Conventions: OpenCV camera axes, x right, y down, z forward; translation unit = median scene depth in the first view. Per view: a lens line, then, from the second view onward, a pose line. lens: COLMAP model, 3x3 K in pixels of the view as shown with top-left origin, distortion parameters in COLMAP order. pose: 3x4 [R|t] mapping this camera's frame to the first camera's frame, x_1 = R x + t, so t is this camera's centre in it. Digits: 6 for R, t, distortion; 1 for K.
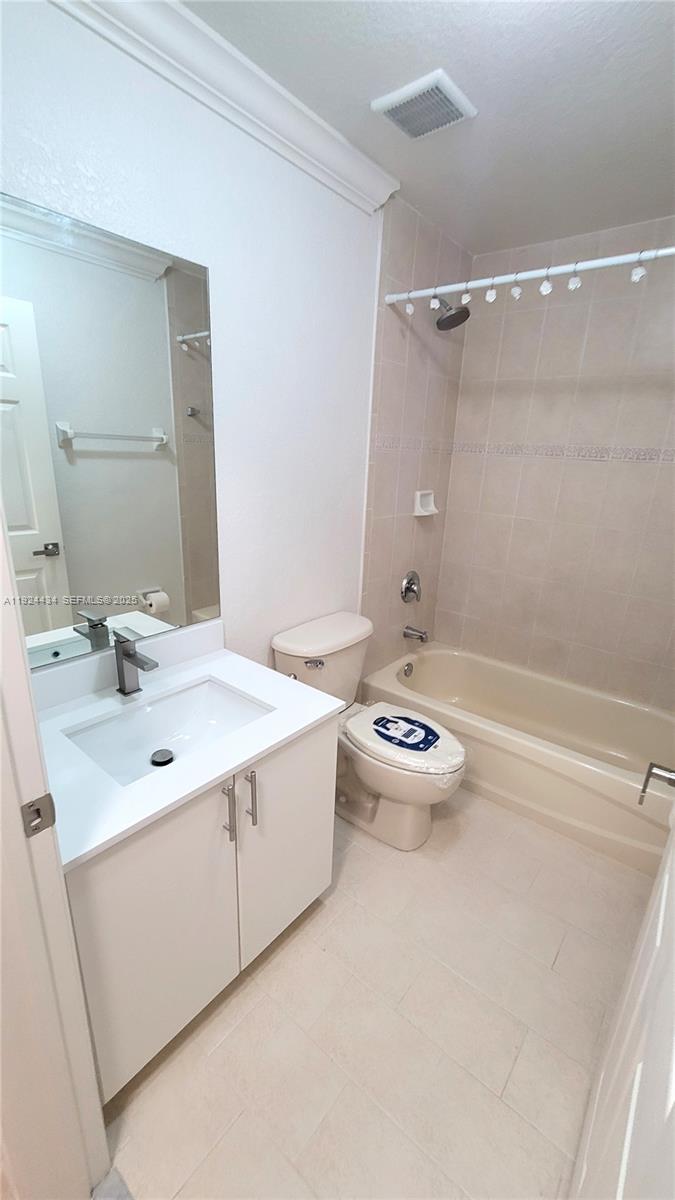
lens RADIAL K [[489.2, 0, 337.5], [0, 489.2, 600.0], [0, 0, 1]] dist [0.000537, 0.000122]
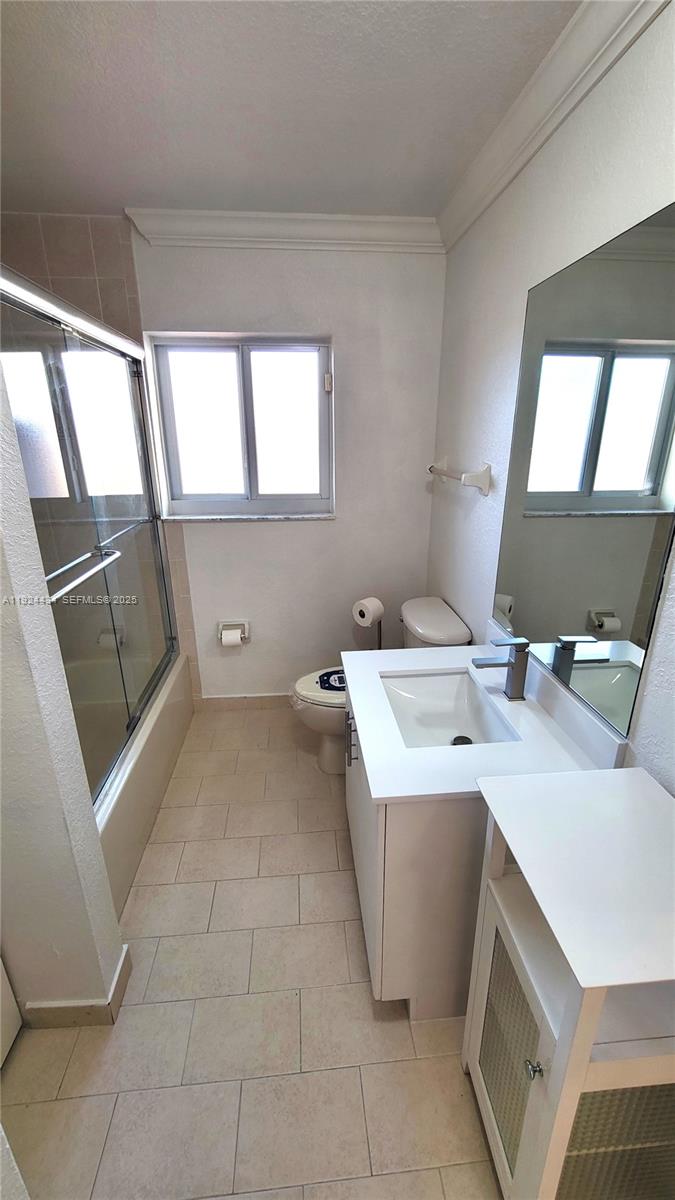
lens RADIAL K [[489.2, 0, 337.5], [0, 489.2, 600.0], [0, 0, 1]] dist [0.000537, 0.000122]
pose [[-0.717882, 0.190691, -0.669539, 0.954867], [-0.231243, 0.841829, 0.487700, -0.500124], [0.656638, 0.504937, -0.560237, 1.614247]]
